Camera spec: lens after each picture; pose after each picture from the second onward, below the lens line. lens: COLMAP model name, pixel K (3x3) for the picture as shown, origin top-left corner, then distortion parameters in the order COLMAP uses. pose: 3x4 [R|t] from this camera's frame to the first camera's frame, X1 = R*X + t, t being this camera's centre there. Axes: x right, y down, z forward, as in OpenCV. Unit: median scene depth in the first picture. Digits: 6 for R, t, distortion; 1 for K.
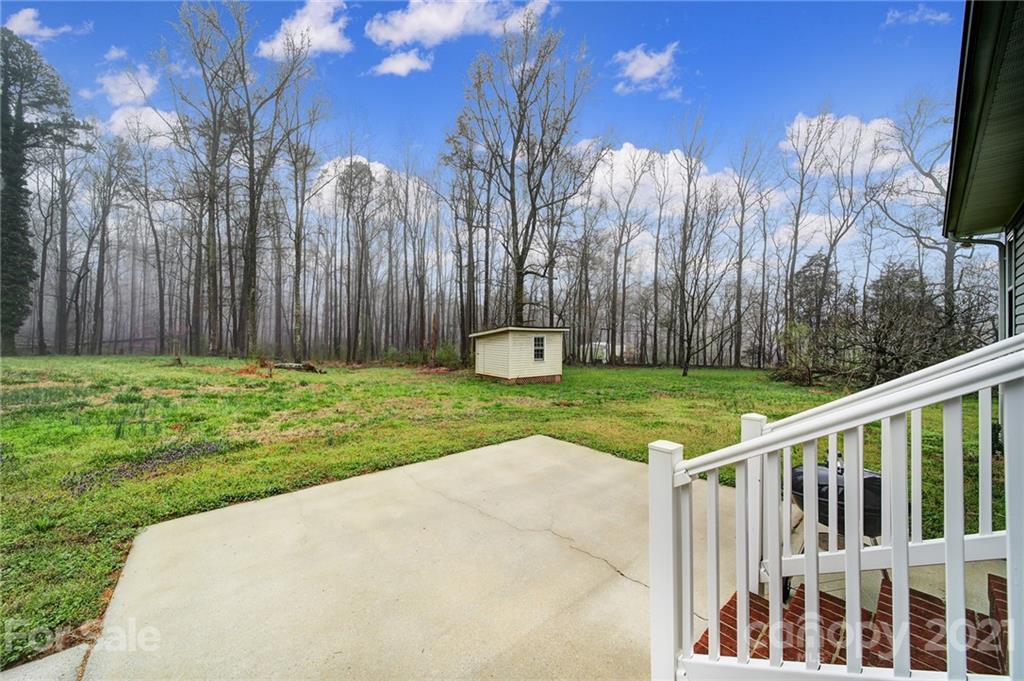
lens RADIAL K [[356.8, 0, 514.8], [0, 356.8, 338.6], [0, 0, 1]] dist [-0.000100, -0.001755]
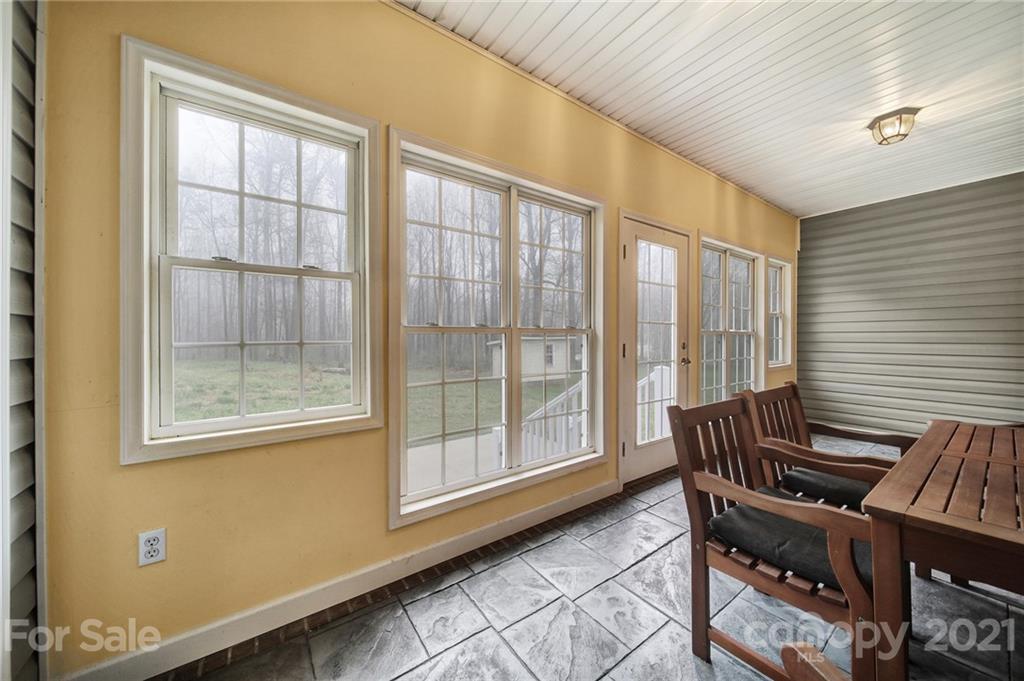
lens RADIAL K [[356.8, 0, 513.0], [0, 356.8, 339.6], [0, 0, 1]] dist [-0.000100, -0.001755]
pose [[0.995919, -0.011278, -0.089547, 0.051195], [0.011814, 0.999915, 0.005456, -0.024347], [0.089478, -0.006491, 0.995968, -0.106692]]
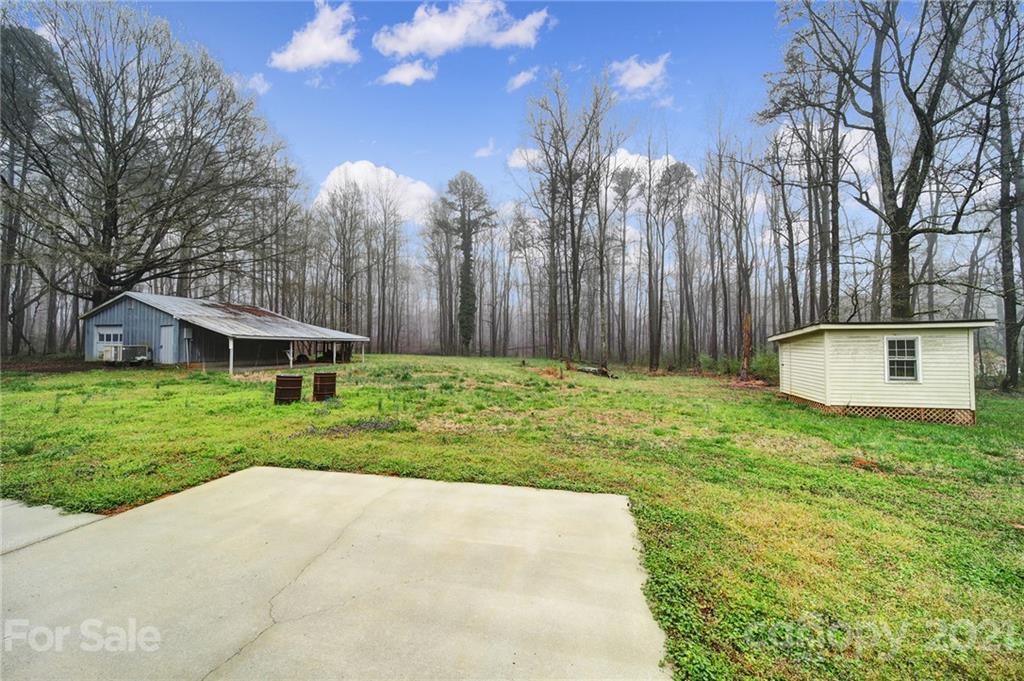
lens RADIAL K [[356.8, 0, 508.3], [0, 356.8, 340.1], [0, 0, 1]] dist [-0.000100, -0.001755]
pose [[0.607232, -0.019910, -0.794275, 0.121826], [0.007812, 0.999787, -0.019089, 0.002344], [0.794486, 0.005387, 0.607259, 0.126769]]
